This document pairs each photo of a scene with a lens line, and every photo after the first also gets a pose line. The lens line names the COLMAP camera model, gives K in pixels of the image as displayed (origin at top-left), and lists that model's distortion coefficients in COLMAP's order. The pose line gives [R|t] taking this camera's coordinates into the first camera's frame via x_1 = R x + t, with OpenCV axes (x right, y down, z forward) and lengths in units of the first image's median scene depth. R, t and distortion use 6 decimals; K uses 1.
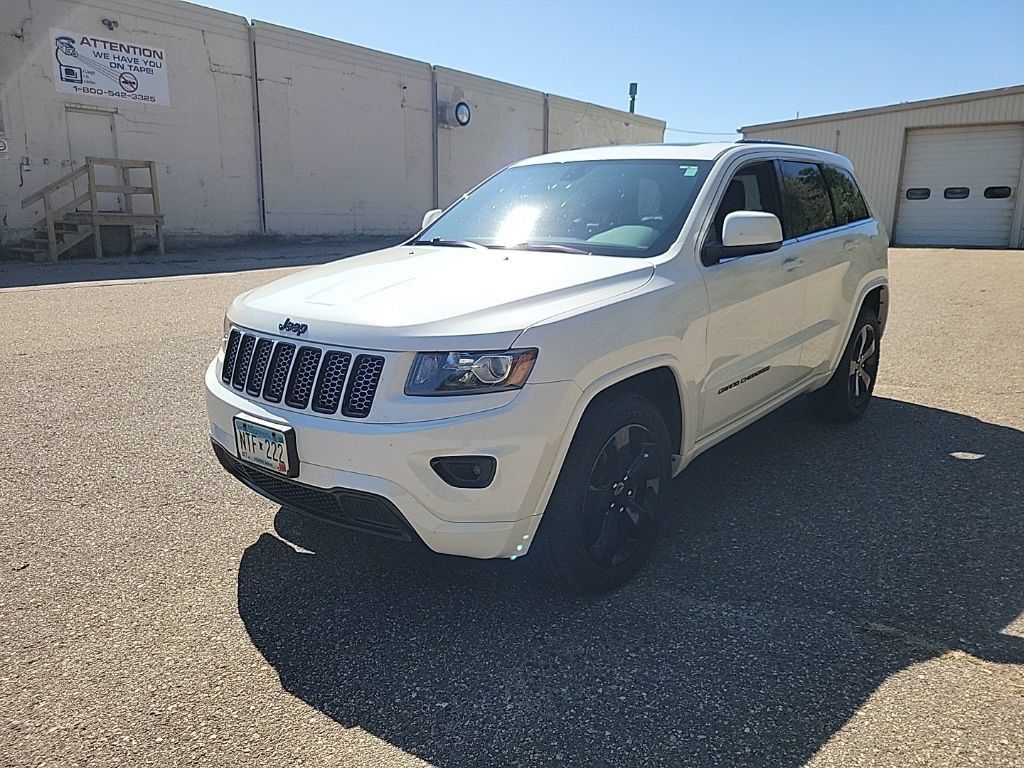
lens RADIAL K [[770.1, 0, 519.3], [0, 770.1, 389.0], [0, 0, 1]] dist [0.049492, -0.032575]
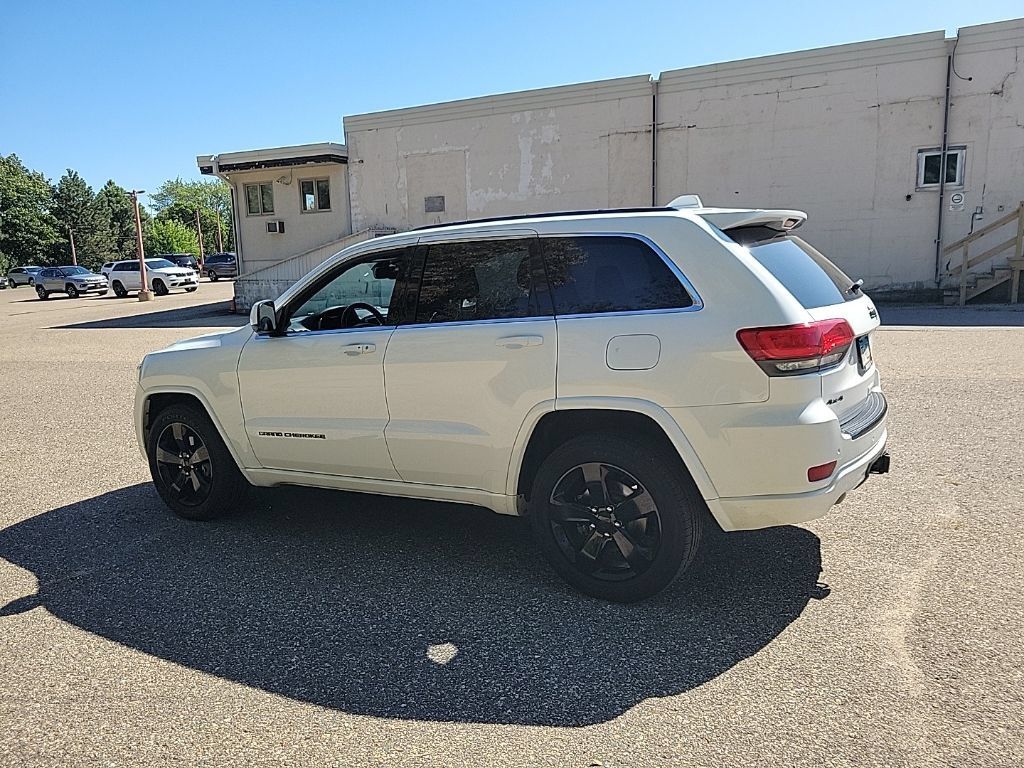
lens RADIAL K [[770.1, 0, 520.4], [0, 770.1, 386.7], [0, 0, 1]] dist [0.049492, -0.032575]
pose [[0.145423, 0.150425, -0.977867, 1.385905], [-0.190873, 0.974072, 0.121455, -0.275662], [0.970783, 0.168986, 0.170364, 1.031236]]
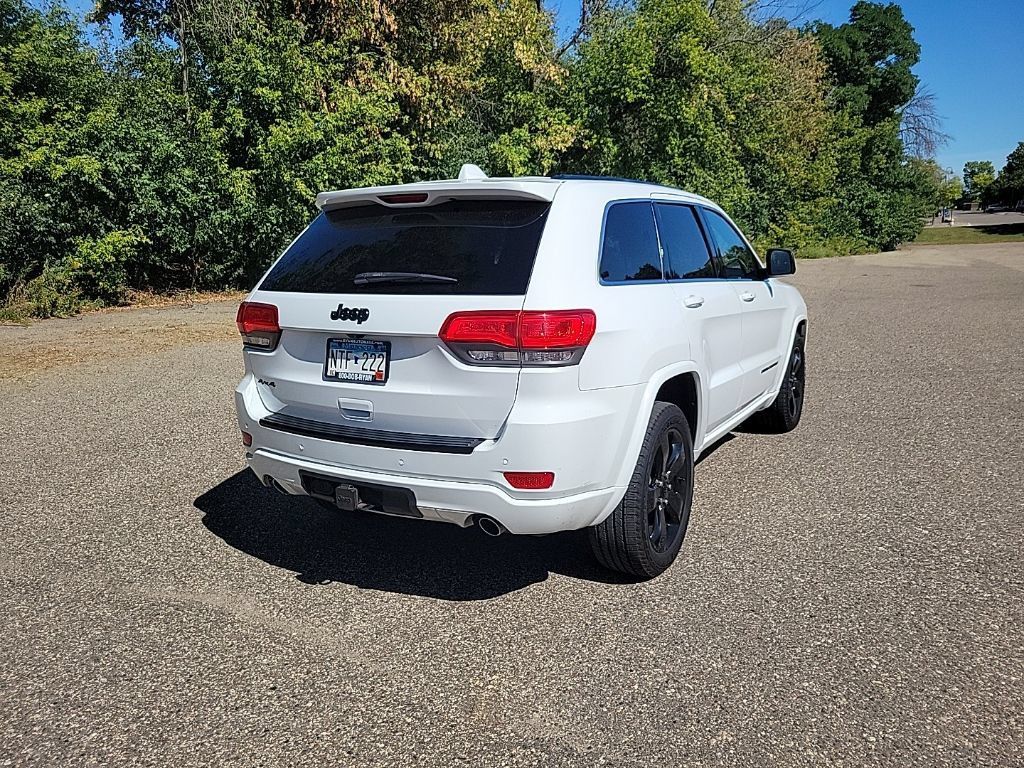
lens RADIAL K [[770.1, 0, 521.4], [0, 770.1, 378.9], [0, 0, 1]] dist [0.049492, -0.032575]
pose [[-0.985614, 0.054989, -0.159813, 0.498256], [-0.014537, 0.914502, 0.404320, -0.572112], [0.168383, 0.400827, -0.900547, 2.293151]]
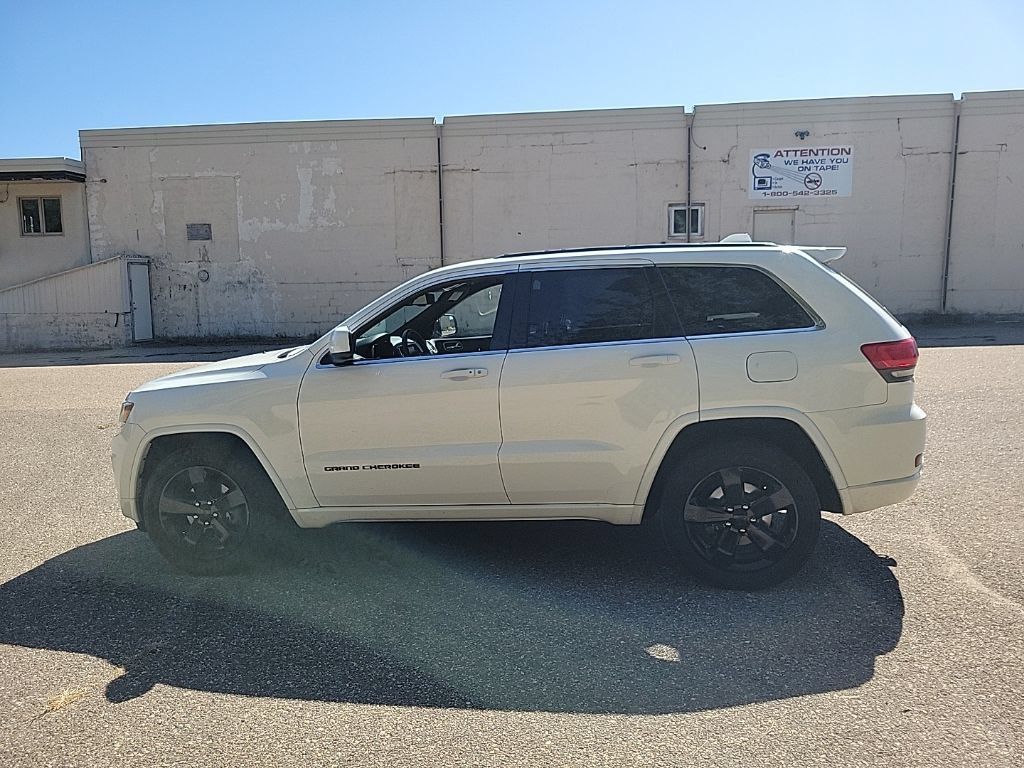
lens RADIAL K [[770.1, 0, 522.1], [0, 770.1, 379.7], [0, 0, 1]] dist [0.049492, -0.032575]
pose [[0.490060, 0.086963, -0.867340, 1.269398], [-0.173398, 0.984851, 0.000772, -0.165466], [0.854268, 0.150017, 0.497716, 0.546291]]
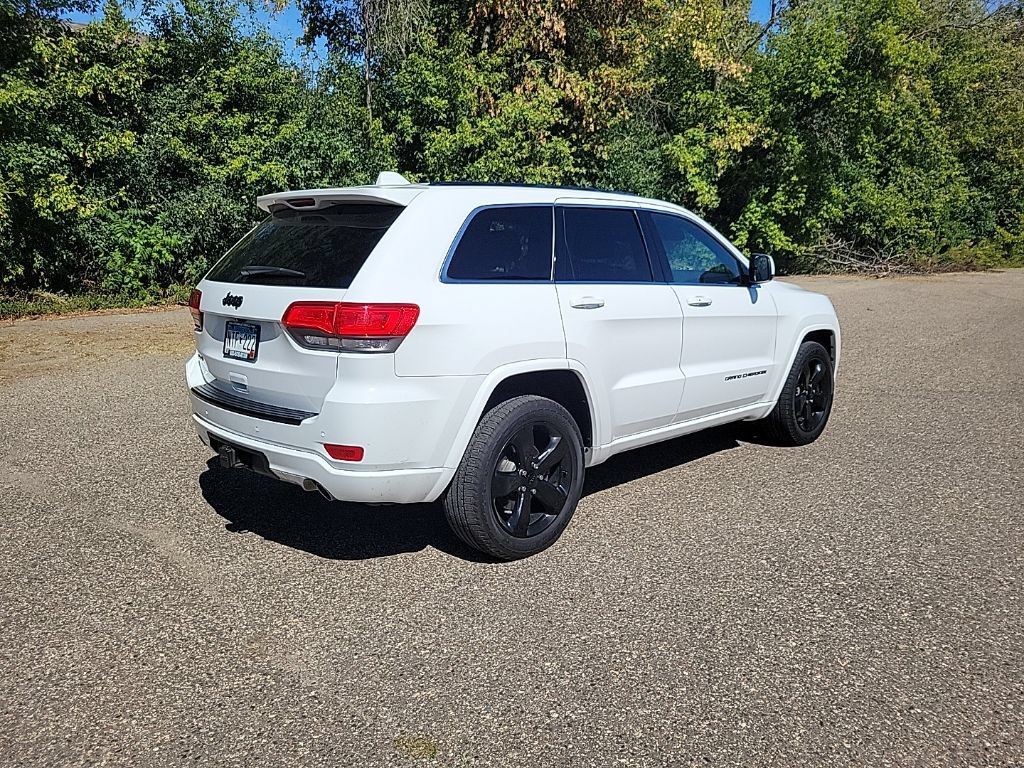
lens RADIAL K [[770.1, 0, 522.6], [0, 770.1, 377.2], [0, 0, 1]] dist [0.049492, -0.032575]
pose [[-0.995330, -0.006822, 0.096294, 0.128865], [0.032365, 0.916187, 0.399442, -0.586663], [-0.090949, 0.400693, -0.911687, 2.375329]]
